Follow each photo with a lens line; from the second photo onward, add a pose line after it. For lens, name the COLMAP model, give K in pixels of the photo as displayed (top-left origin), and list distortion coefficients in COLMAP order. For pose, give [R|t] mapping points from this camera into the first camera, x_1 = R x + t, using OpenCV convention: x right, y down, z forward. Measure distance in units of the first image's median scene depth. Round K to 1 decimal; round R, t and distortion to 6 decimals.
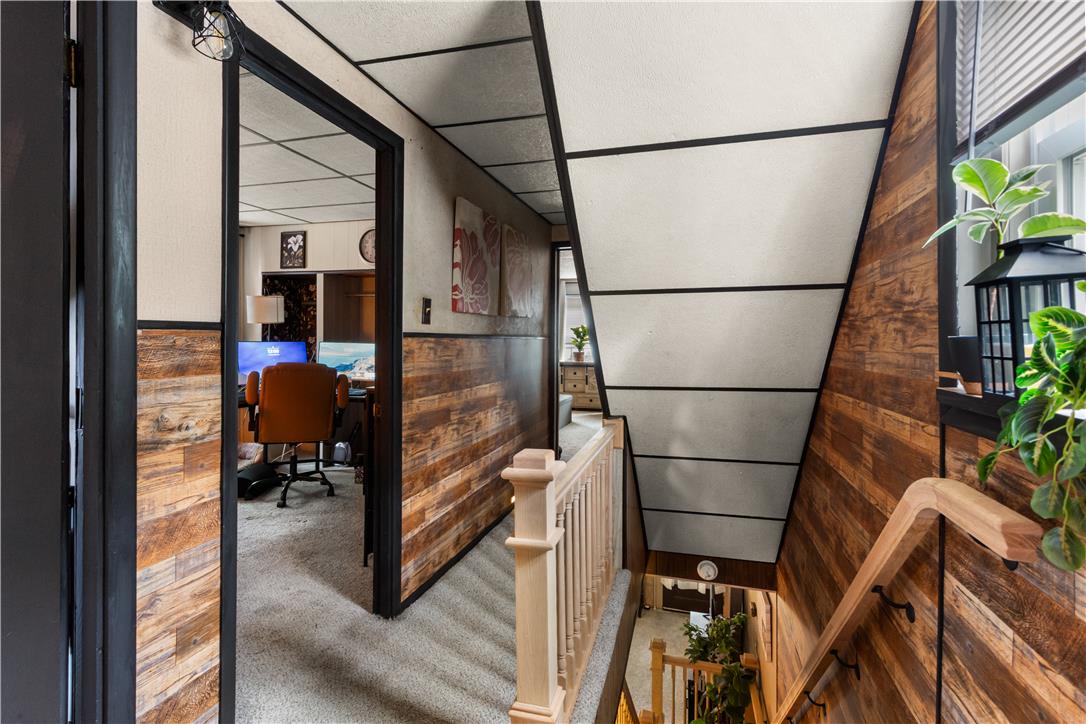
lens RADIAL K [[538.2, 0, 543.1], [0, 538.2, 336.7], [0, 0, 1]] dist [0.004335, 0.000139]
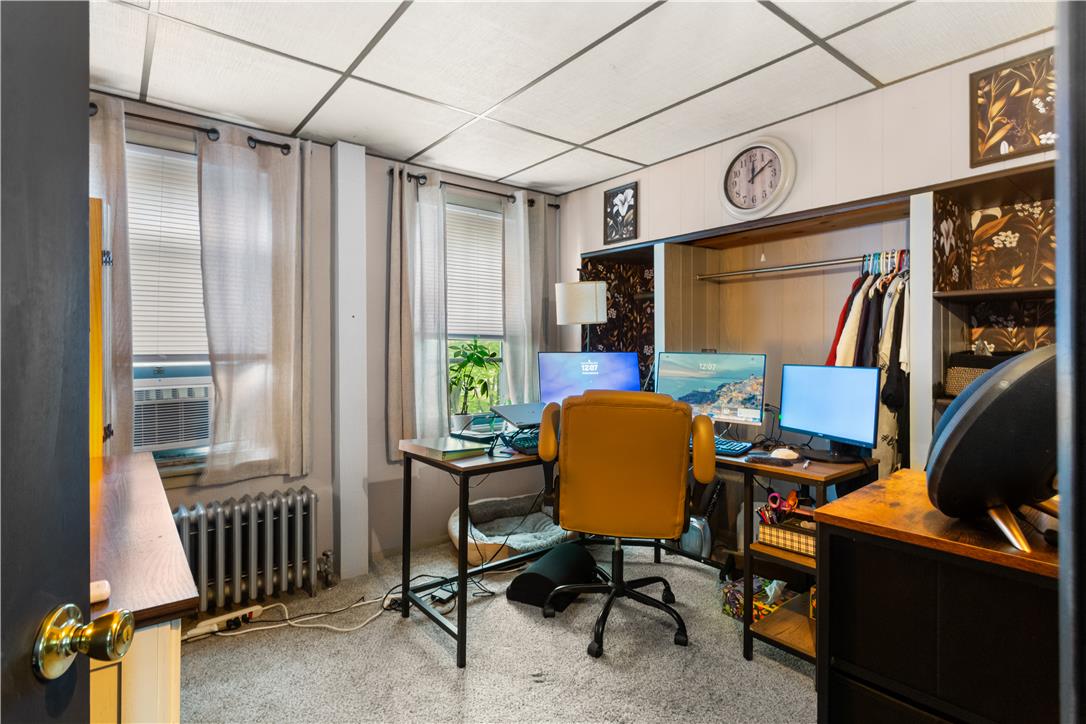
lens RADIAL K [[538.2, 0, 539.8], [0, 538.2, 358.6], [0, 0, 1]] dist [0.004335, 0.000139]
pose [[0.818326, 0.000217, -0.574754, -0.166231], [0.010837, 0.999816, 0.015808, 0.005393], [0.574652, -0.019165, 0.818174, 0.402373]]
